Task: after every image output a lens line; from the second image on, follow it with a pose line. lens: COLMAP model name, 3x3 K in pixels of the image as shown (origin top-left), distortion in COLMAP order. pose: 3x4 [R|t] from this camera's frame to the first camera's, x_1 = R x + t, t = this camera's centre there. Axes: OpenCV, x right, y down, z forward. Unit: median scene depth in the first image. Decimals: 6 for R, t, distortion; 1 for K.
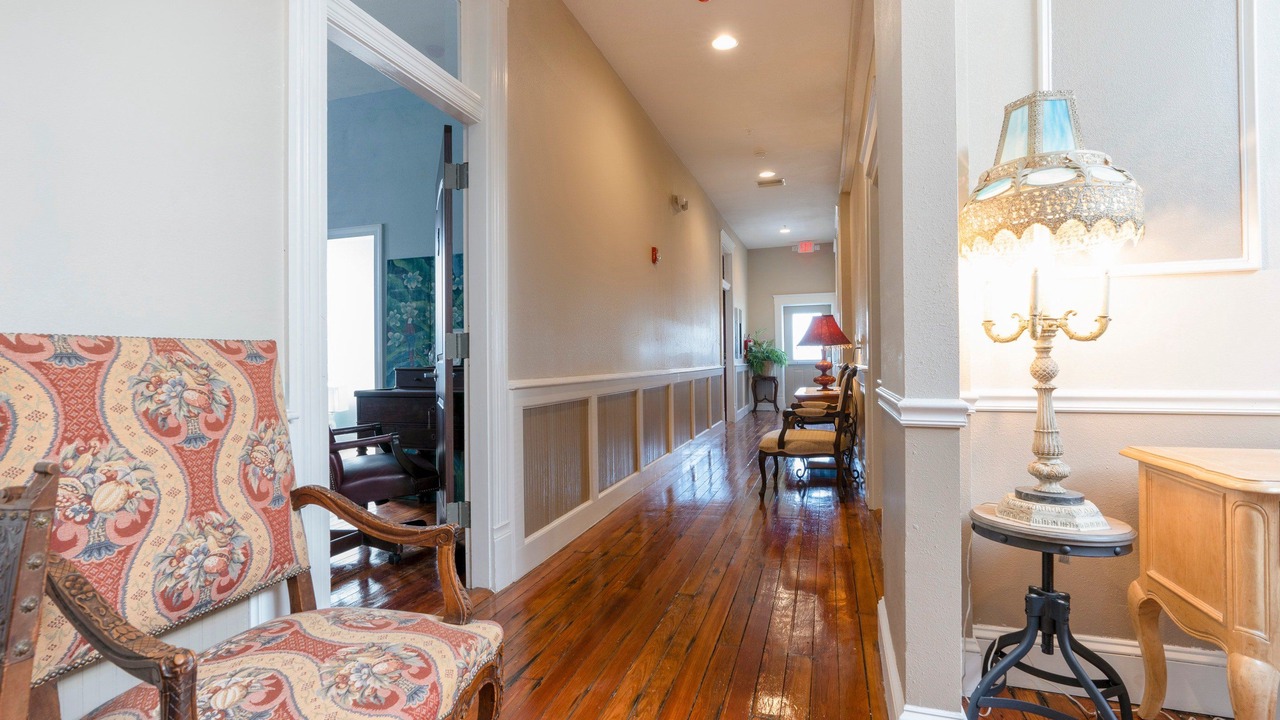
lens RADIAL K [[581.6, 0, 637.8], [0, 581.6, 358.5], [0, 0, 1]] dist [-0.000781, 0.000503]
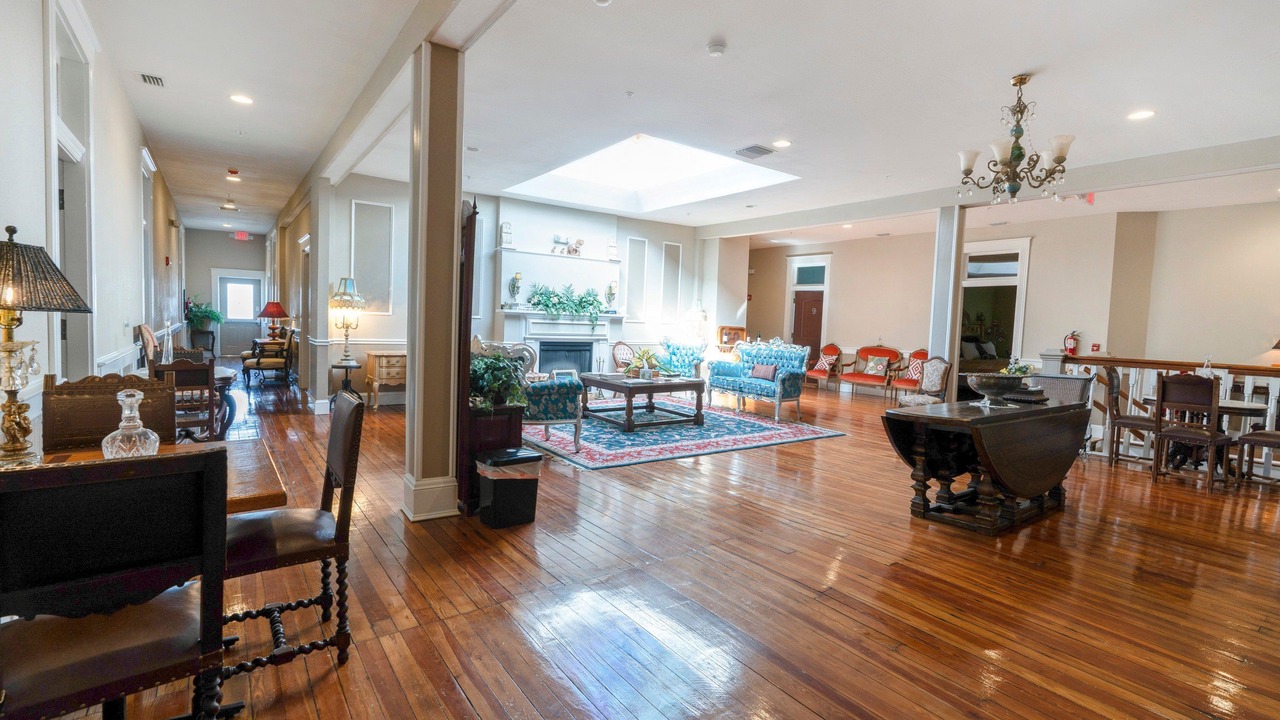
lens RADIAL K [[581.6, 0, 637.9], [0, 581.6, 358.4], [0, 0, 1]] dist [-0.000781, 0.000503]
pose [[0.591802, -0.014955, 0.805944, -0.623772], [-0.046922, 0.997493, 0.052964, -0.053672], [-0.804716, -0.069160, 0.589617, -1.341857]]
